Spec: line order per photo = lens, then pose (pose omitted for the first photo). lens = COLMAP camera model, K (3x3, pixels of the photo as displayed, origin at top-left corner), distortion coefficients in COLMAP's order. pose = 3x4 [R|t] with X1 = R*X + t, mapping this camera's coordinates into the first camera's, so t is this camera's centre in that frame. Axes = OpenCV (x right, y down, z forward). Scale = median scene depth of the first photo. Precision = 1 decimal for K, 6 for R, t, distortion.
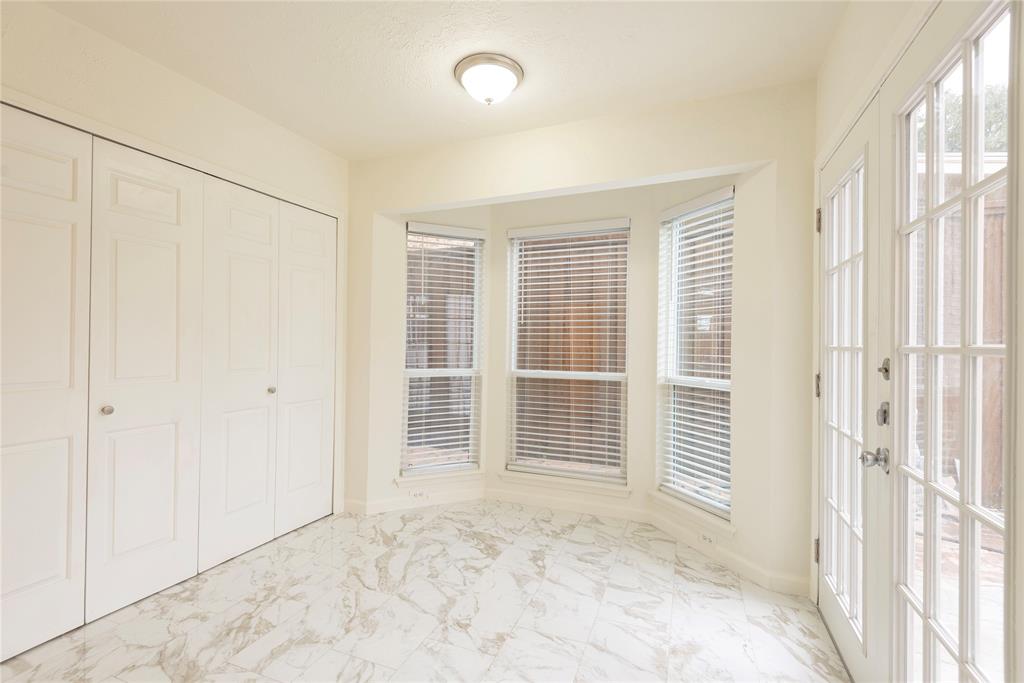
lens RADIAL K [[459.4, 0, 510.9], [0, 459.4, 341.9], [0, 0, 1]] dist [0.032617, -0.020911]
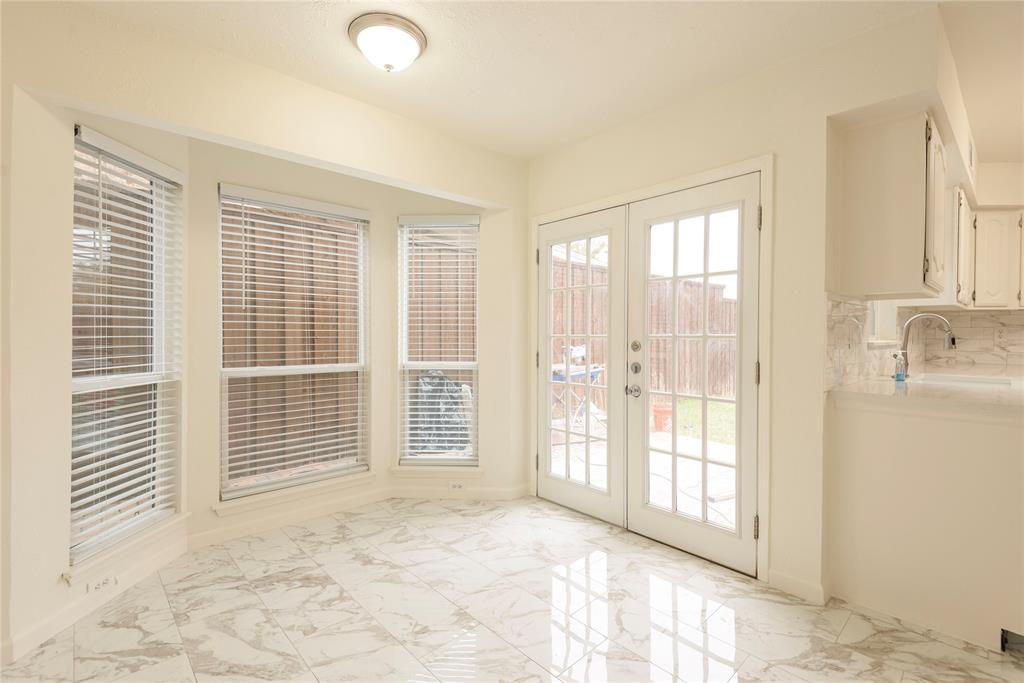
lens RADIAL K [[459.4, 0, 510.9], [0, 459.4, 341.9], [0, 0, 1]] dist [0.032617, -0.020911]
pose [[0.433149, -0.020678, 0.901085, -0.550579], [-0.001303, 0.999721, 0.023568, -0.003169], [-0.901321, -0.011383, 0.433001, 0.271789]]
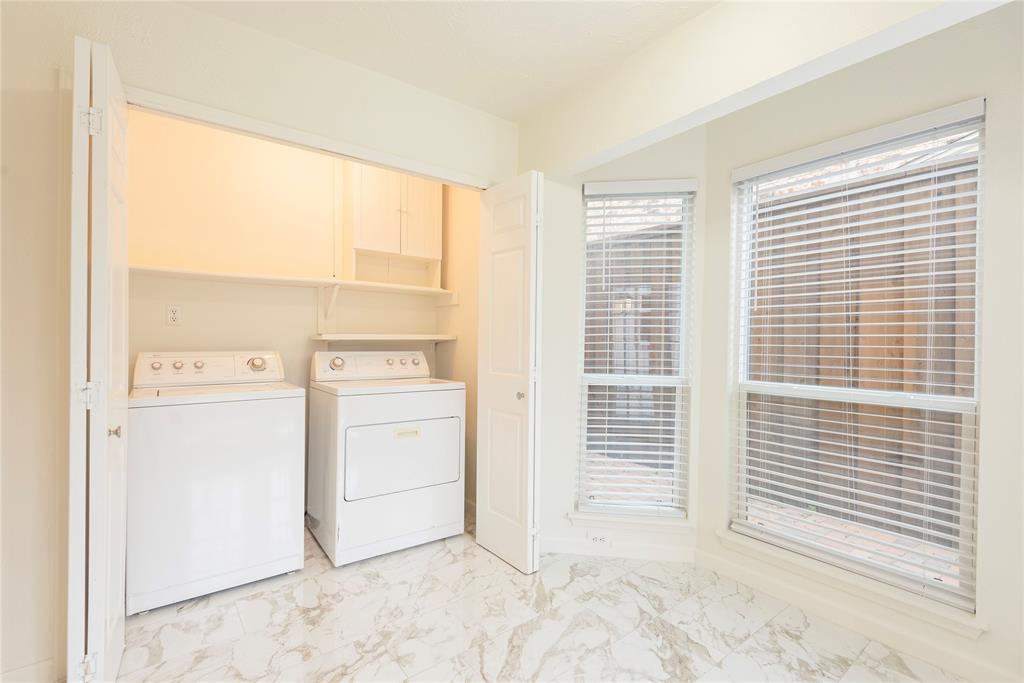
lens RADIAL K [[459.4, 0, 510.9], [0, 459.4, 341.9], [0, 0, 1]] dist [0.032617, -0.020911]
pose [[0.858089, 0.001910, -0.513497, 0.071651], [-0.001438, 0.999998, 0.001316, 0.004506], [0.513499, -0.000390, 0.858090, 0.289909]]
